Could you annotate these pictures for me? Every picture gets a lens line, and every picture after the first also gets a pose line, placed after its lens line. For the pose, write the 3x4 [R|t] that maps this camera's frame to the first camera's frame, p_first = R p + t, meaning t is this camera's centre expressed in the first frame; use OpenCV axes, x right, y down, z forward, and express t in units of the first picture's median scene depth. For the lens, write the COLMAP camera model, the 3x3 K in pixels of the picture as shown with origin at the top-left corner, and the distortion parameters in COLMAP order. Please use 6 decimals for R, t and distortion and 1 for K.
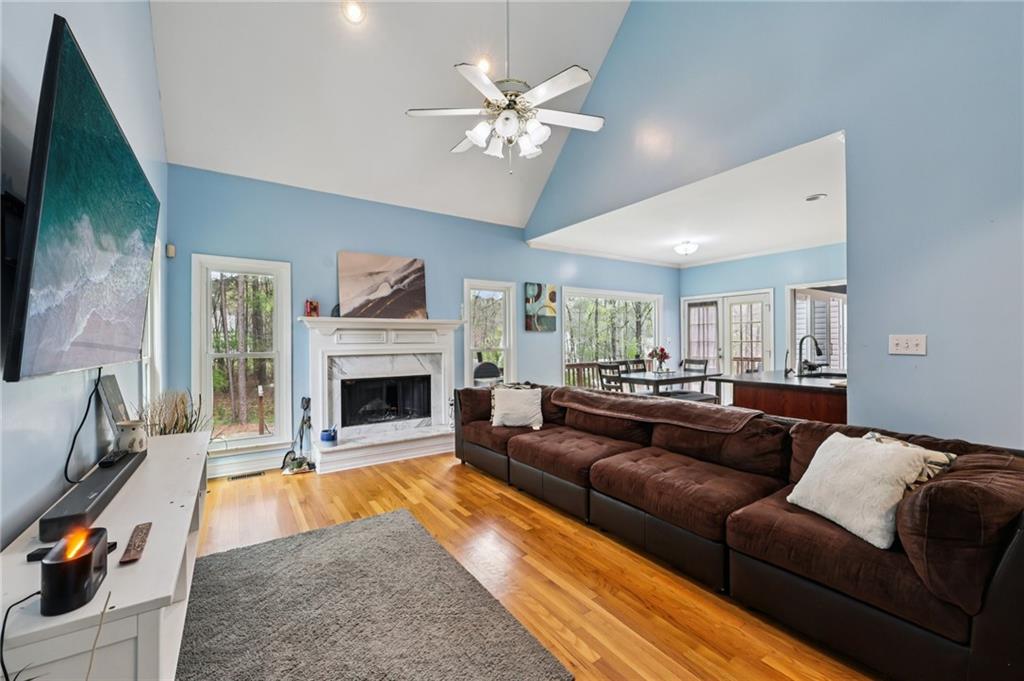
lens RADIAL K [[409.0, 0, 507.6], [0, 409.0, 340.6], [0, 0, 1]] dist [-0.002476, -0.000524]
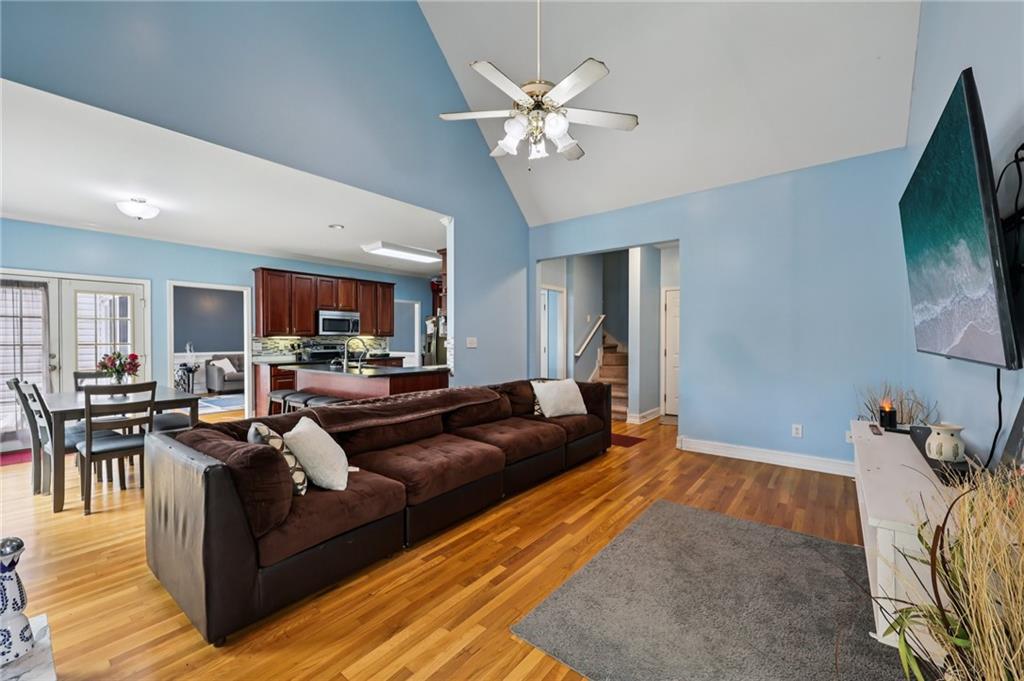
lens RADIAL K [[409.0, 0, 513.7], [0, 409.0, 340.5], [0, 0, 1]] dist [-0.002476, -0.000524]
pose [[-0.309205, 0.005291, 0.950981, -0.498434], [0.005498, 0.999978, -0.003776, 0.003914], [-0.950979, 0.004061, -0.309228, 0.729918]]
